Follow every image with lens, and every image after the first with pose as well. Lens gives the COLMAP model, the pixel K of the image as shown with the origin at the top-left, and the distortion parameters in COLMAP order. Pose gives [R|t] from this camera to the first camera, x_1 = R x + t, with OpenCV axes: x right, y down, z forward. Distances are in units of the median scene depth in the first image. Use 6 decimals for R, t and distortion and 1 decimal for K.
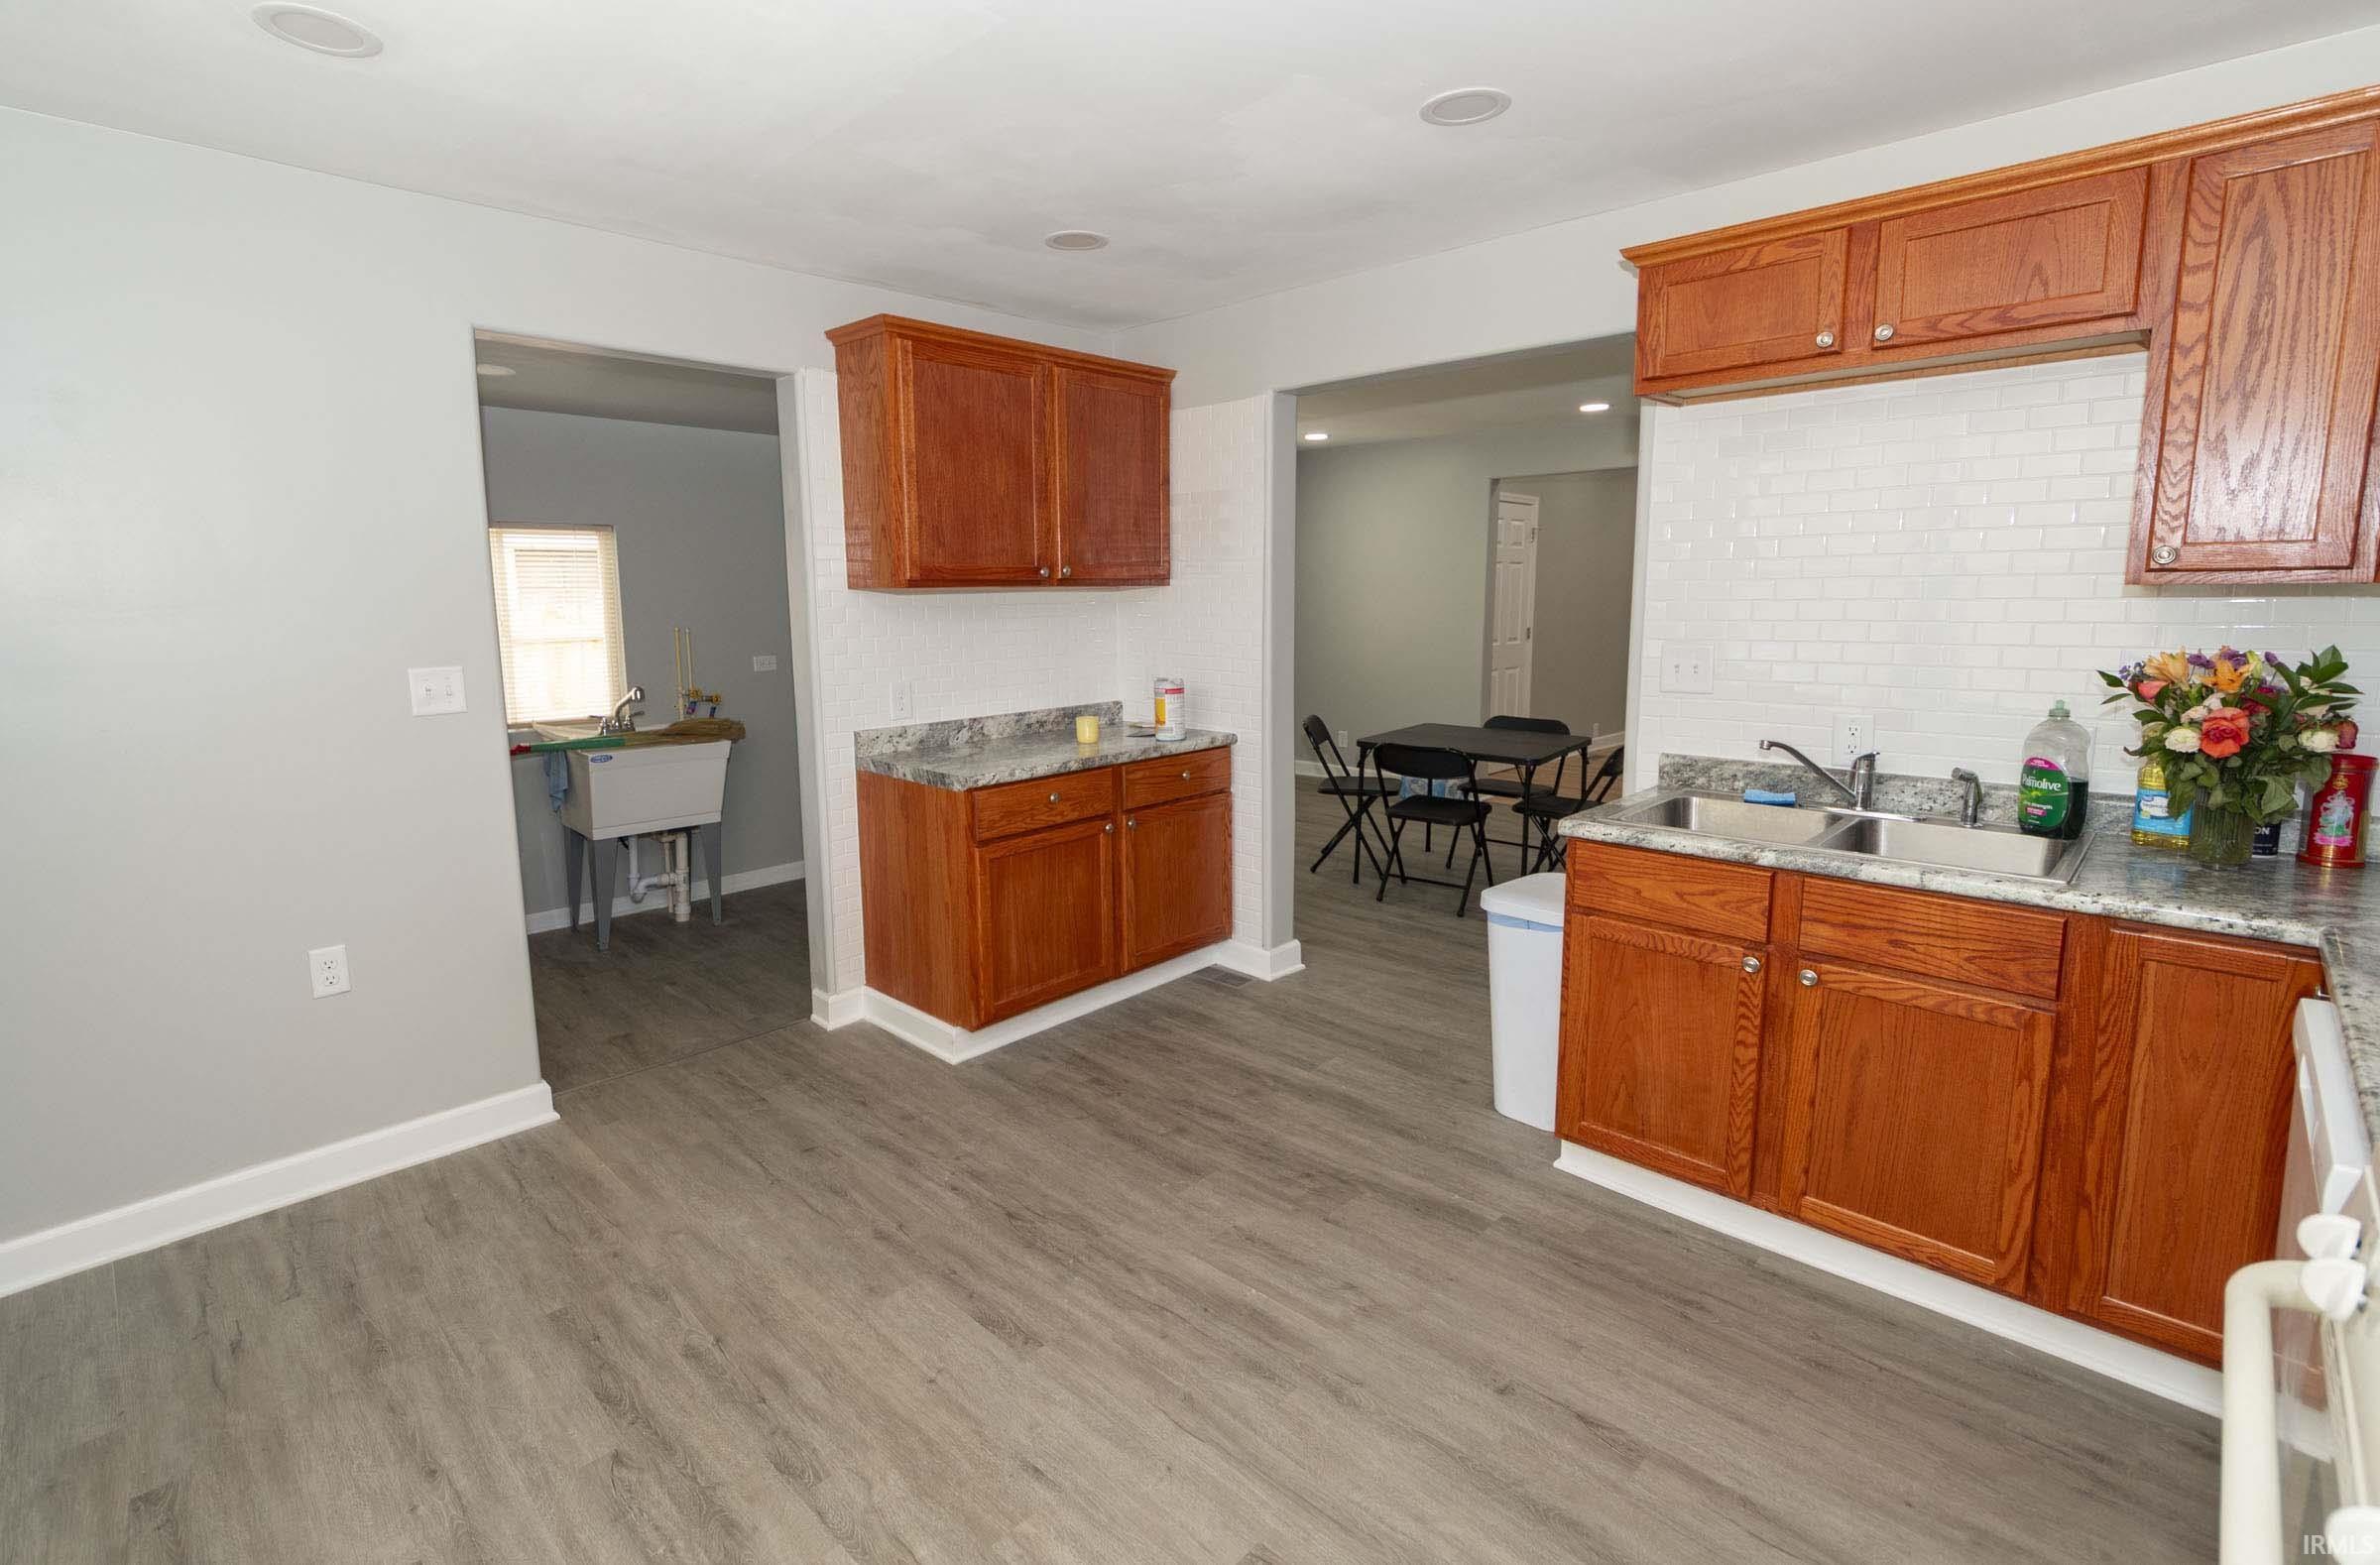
lens RADIAL K [[1090.0, 0, 1123.0], [0, 1090.0, 748.0], [0, 0, 1]] dist [-0.000822, -0.000203]
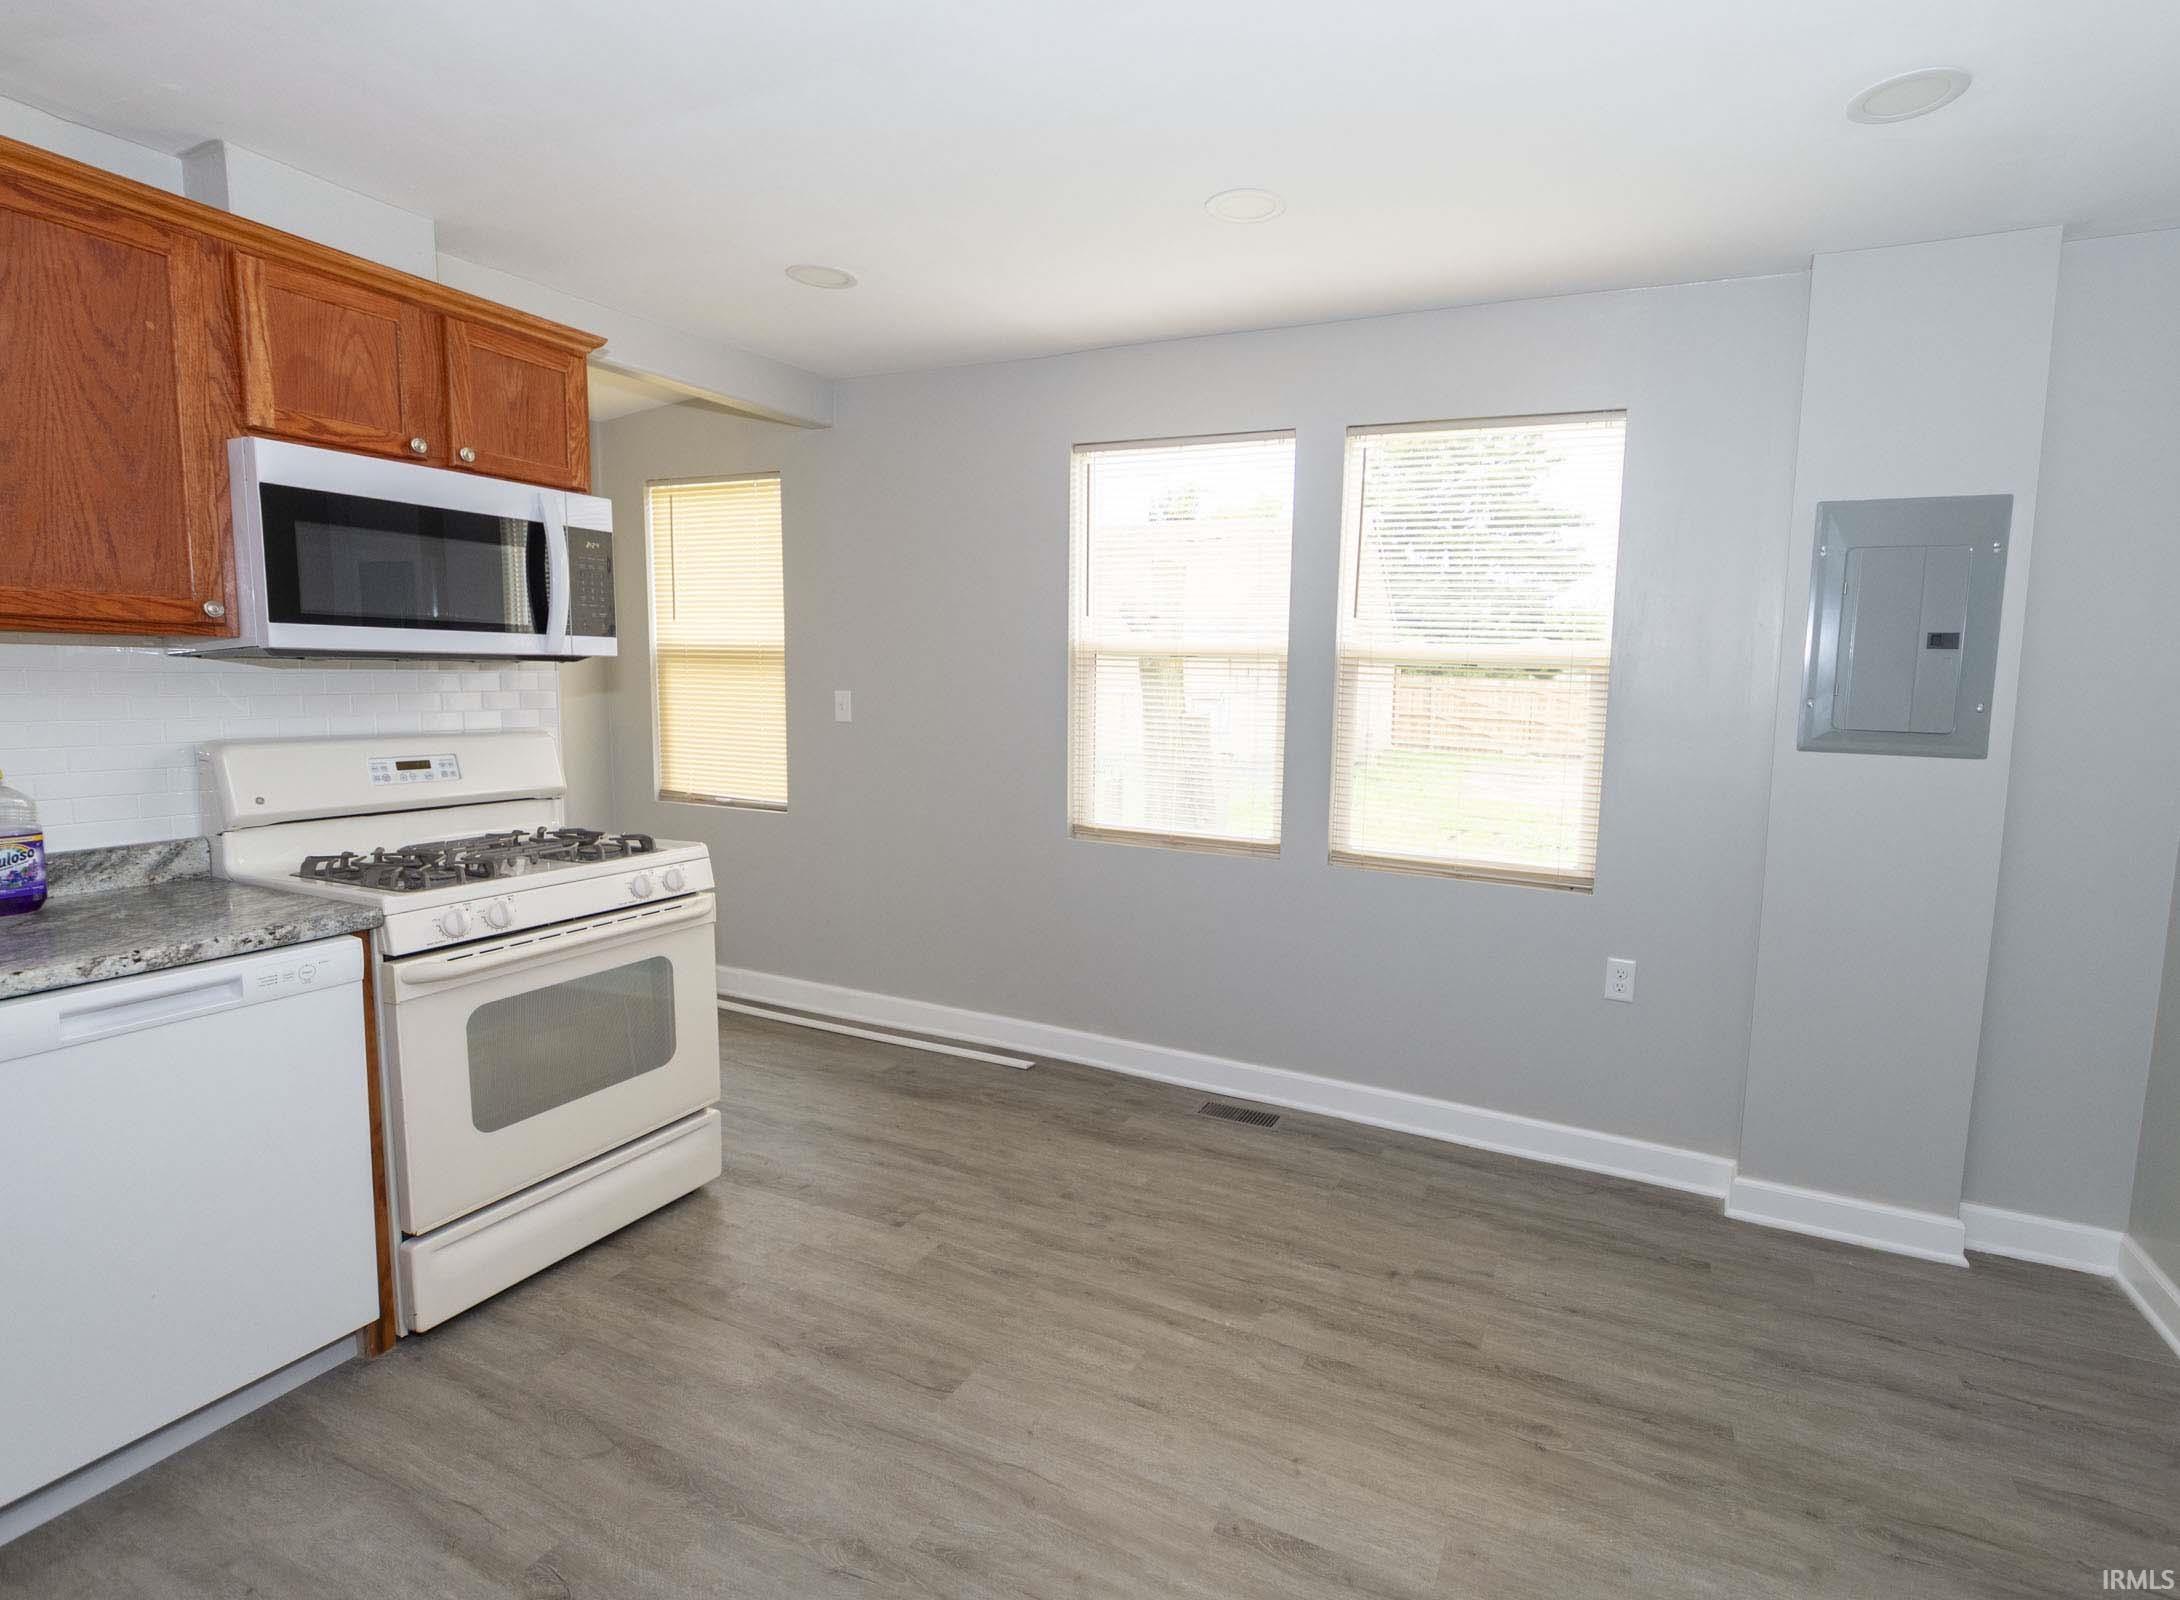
lens RADIAL K [[1042.0, 0, 1191.6], [0, 1042.0, 781.6], [0, 0, 1]] dist [0.002314, 0.000953]
pose [[-0.925053, 0.028570, -0.378762, 0.216372], [-0.068780, 0.968083, 0.241006, -0.195571], [0.373559, 0.248995, -0.893563, 1.453754]]
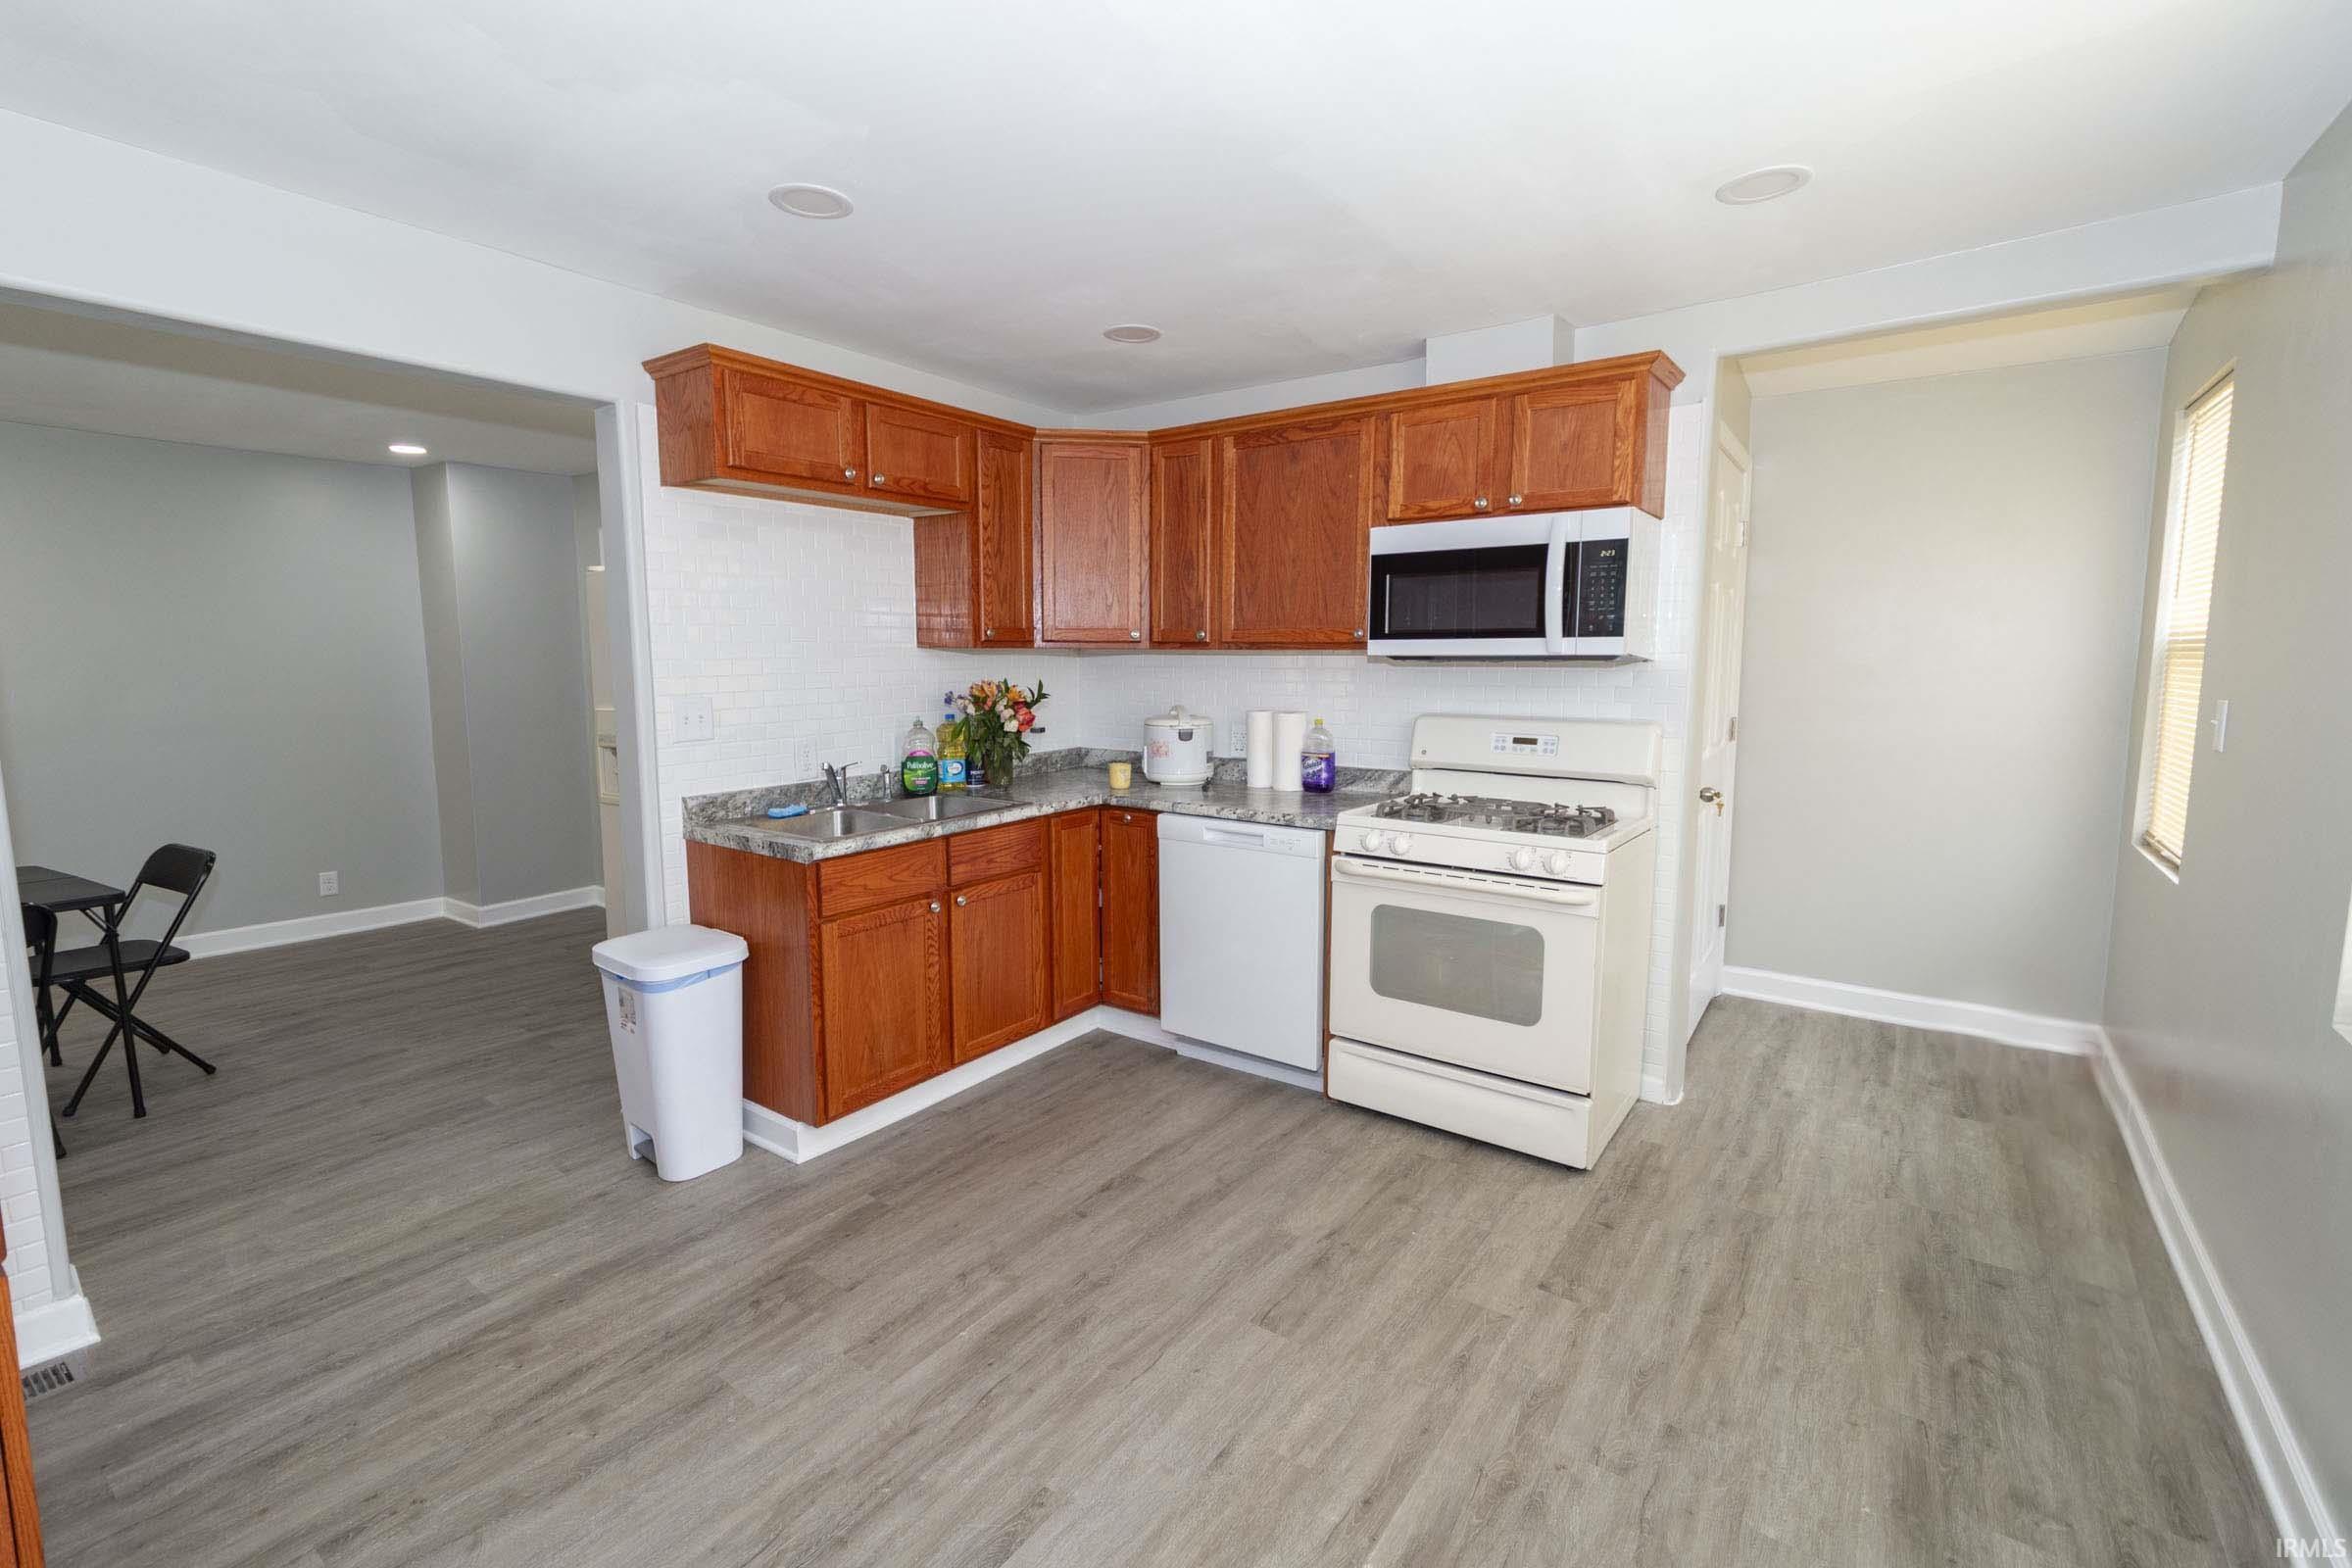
lens RADIAL K [[1043.5, 0, 1153.0], [0, 1043.5, 771.9], [0, 0, 1]] dist [0.000694, -0.000527]
pose [[-0.161168, -0.103207, 0.981516, -0.794065], [0.149703, 0.980453, 0.127677, -0.108683], [-0.975507, 0.167513, -0.142567, 0.865839]]
